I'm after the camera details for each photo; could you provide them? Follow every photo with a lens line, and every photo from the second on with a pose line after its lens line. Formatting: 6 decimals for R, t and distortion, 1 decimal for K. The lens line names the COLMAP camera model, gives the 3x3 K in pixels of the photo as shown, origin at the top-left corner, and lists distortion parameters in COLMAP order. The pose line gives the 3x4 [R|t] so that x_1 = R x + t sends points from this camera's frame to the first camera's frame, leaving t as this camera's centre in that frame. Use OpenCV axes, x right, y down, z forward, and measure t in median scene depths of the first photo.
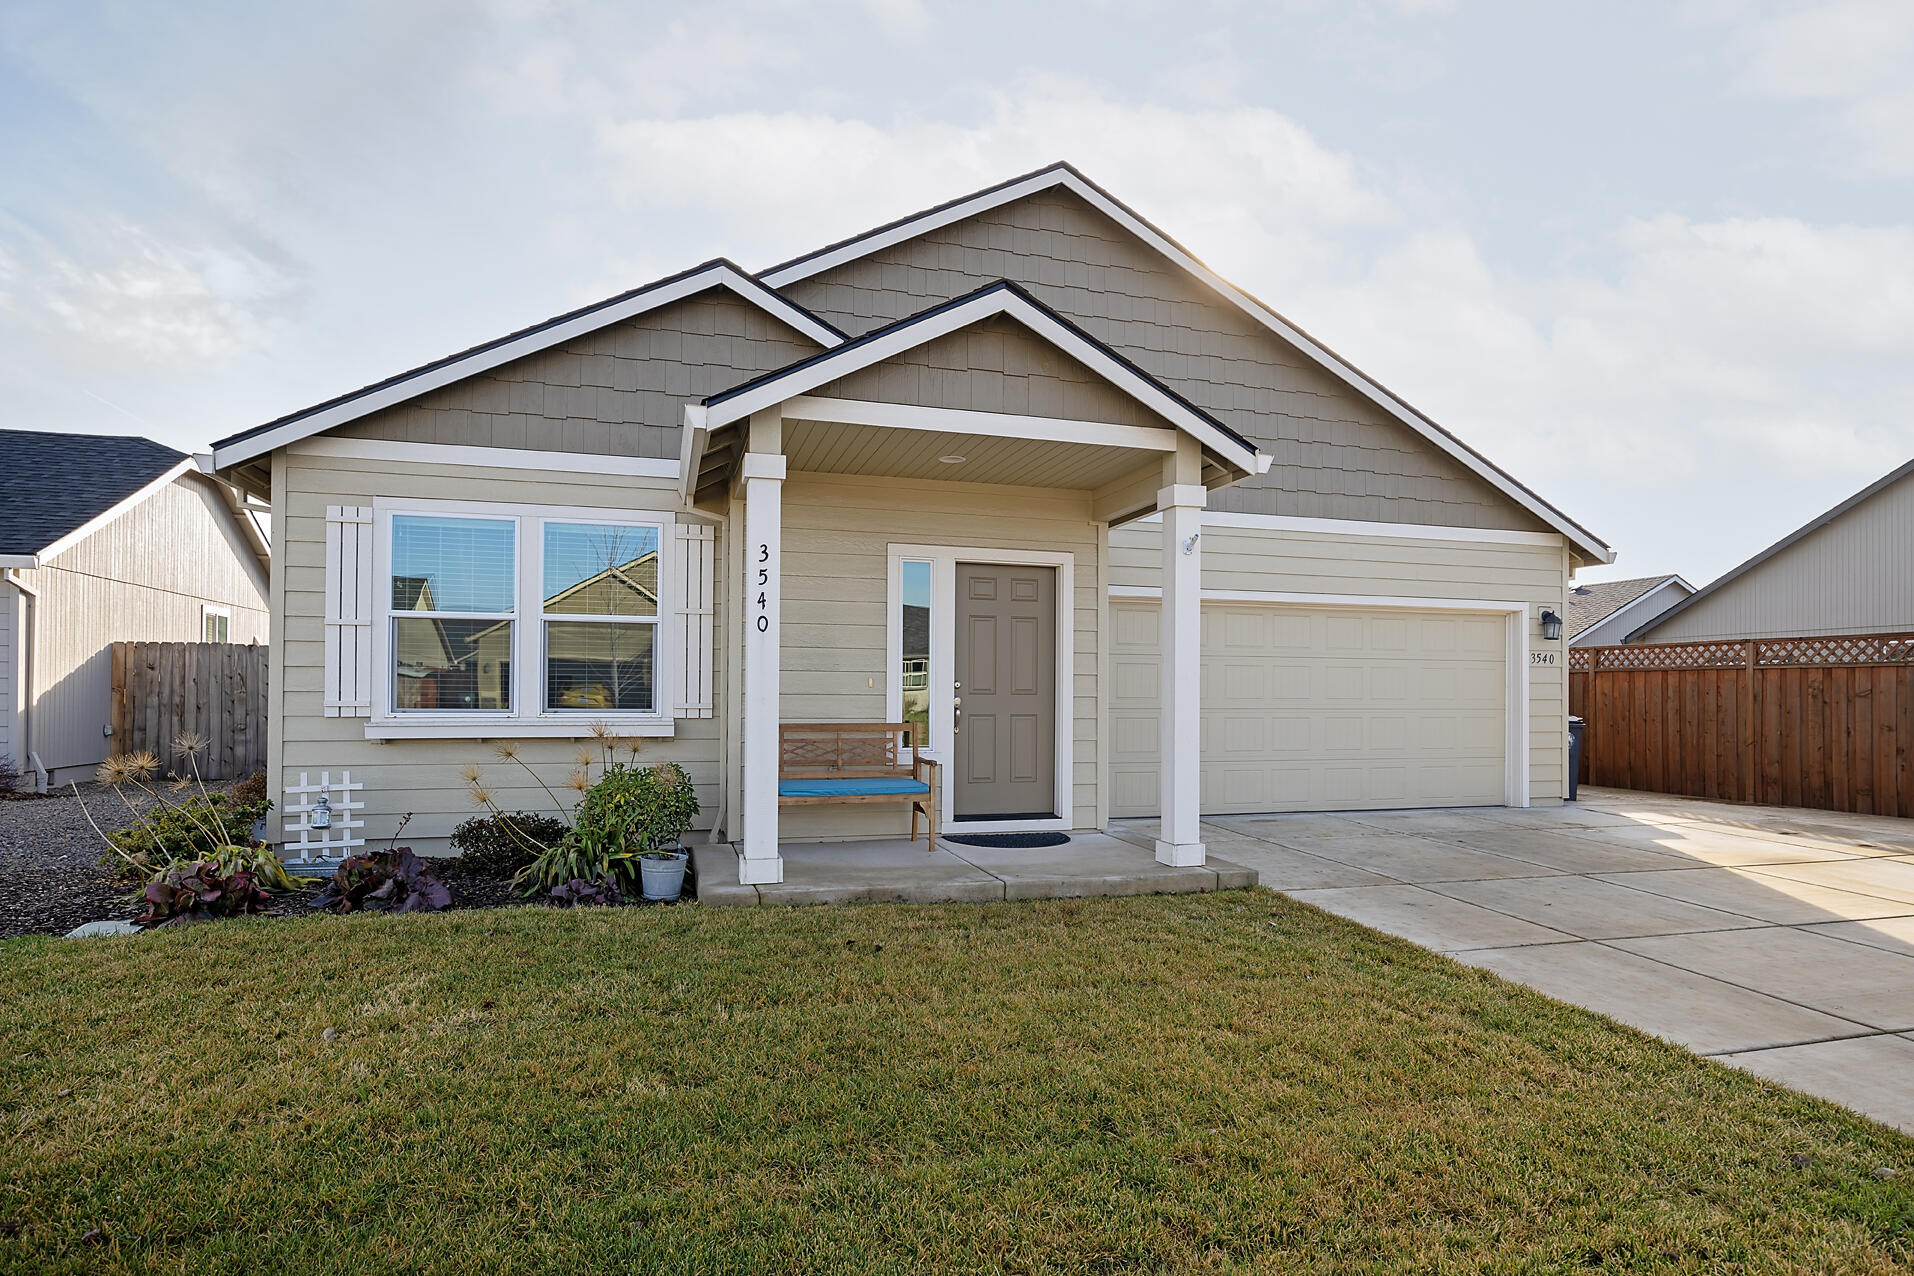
lens RADIAL K [[1044.1, 0, 908.0], [0, 1044.1, 673.3], [0, 0, 1]] dist [-0.018926, 0.003815]
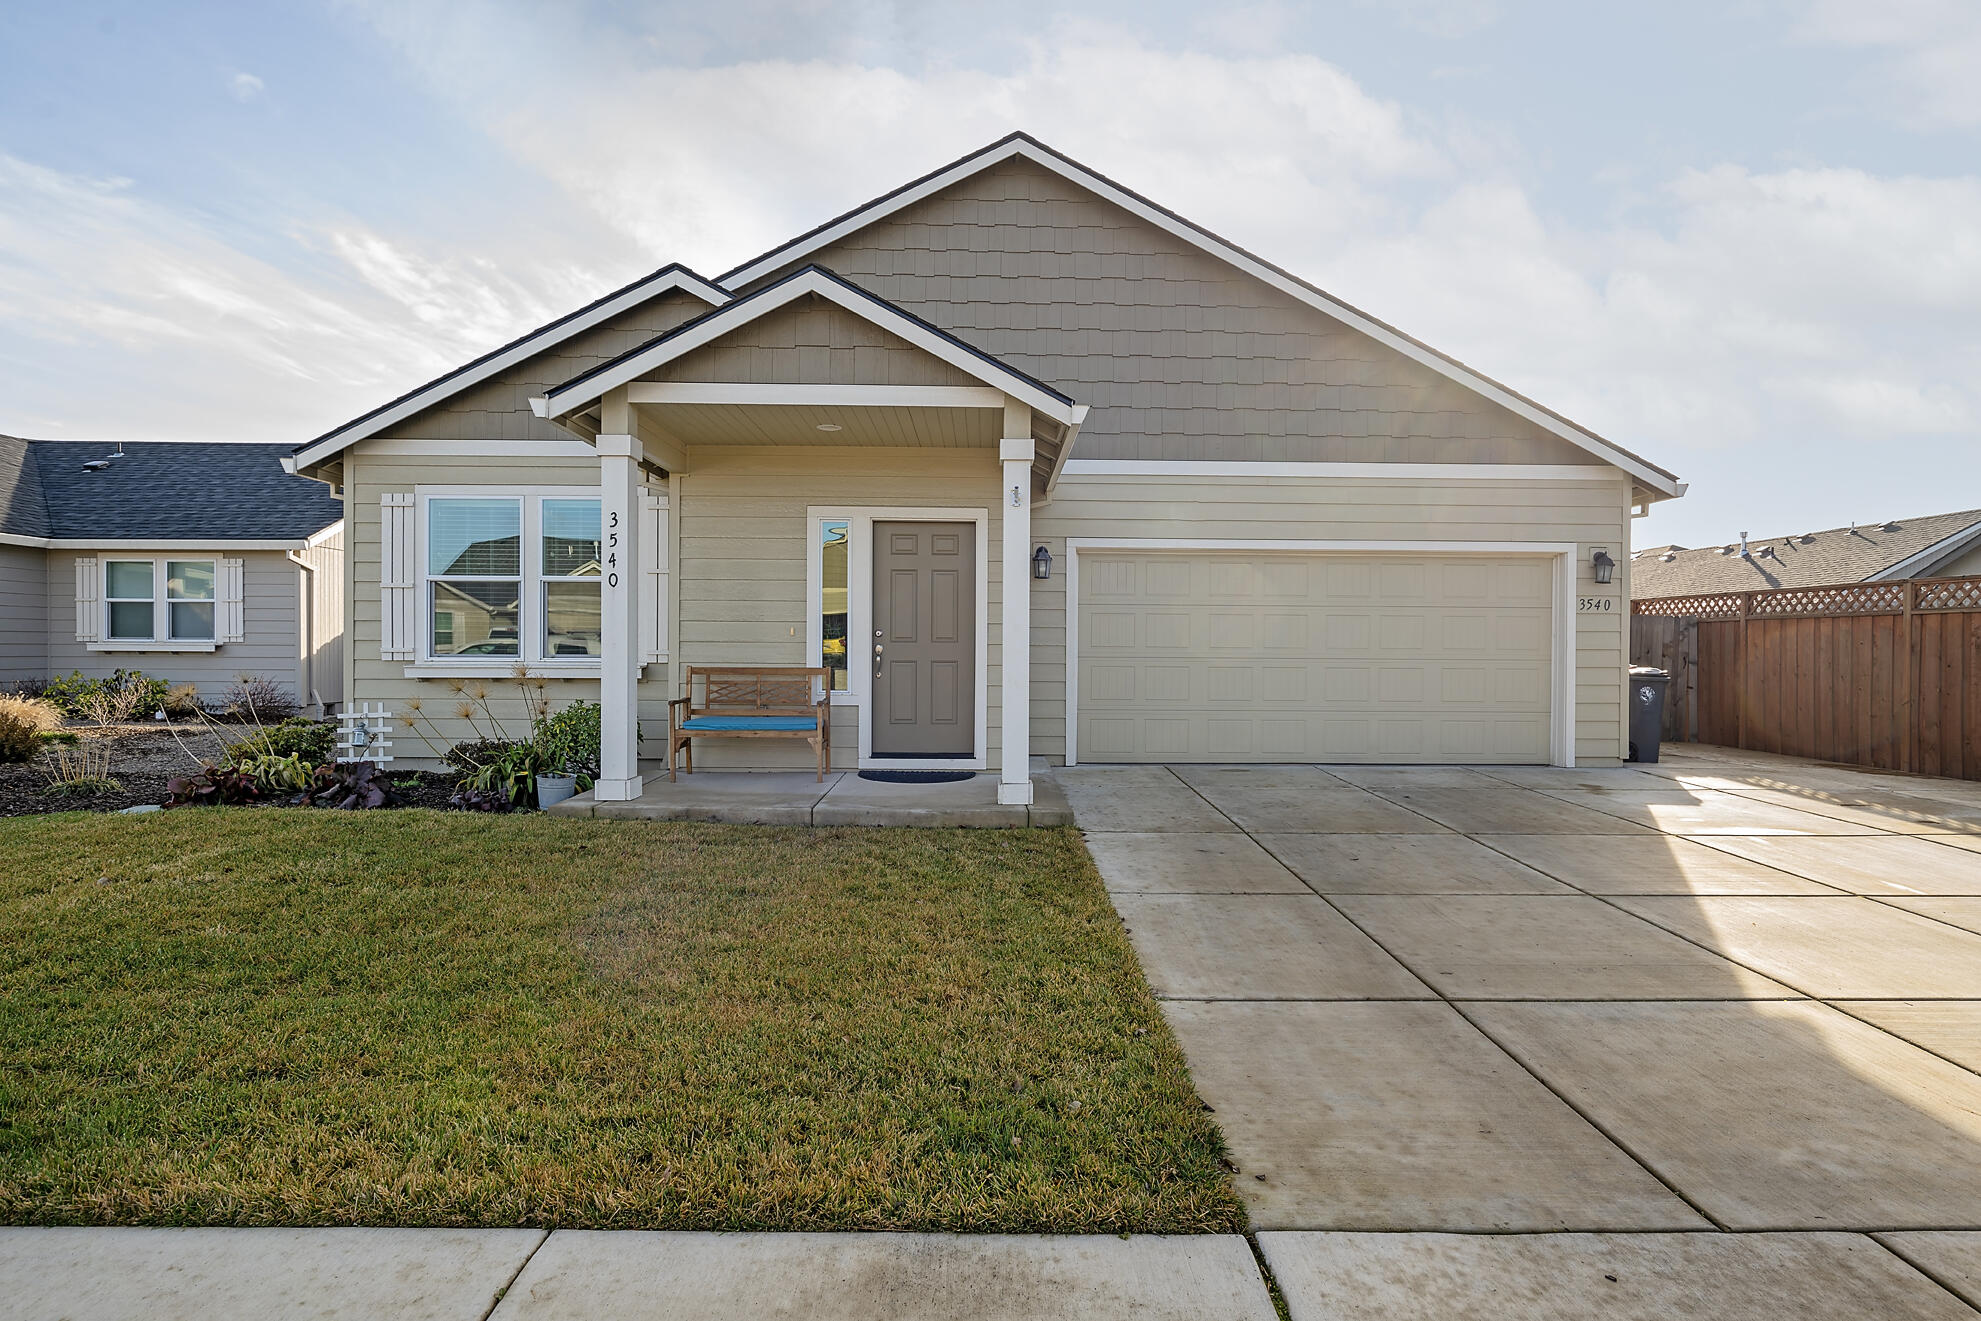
lens RADIAL K [[1006.0, 0, 991.8], [0, 1006.0, 649.9], [0, 0, 1]] dist [-0.020013, 0.002266]
pose [[0.963348, 0.000251, -0.268253, 0.458949], [0.004640, 0.999834, 0.017602, 0.010560], [0.268213, -0.018201, 0.963188, 0.019930]]
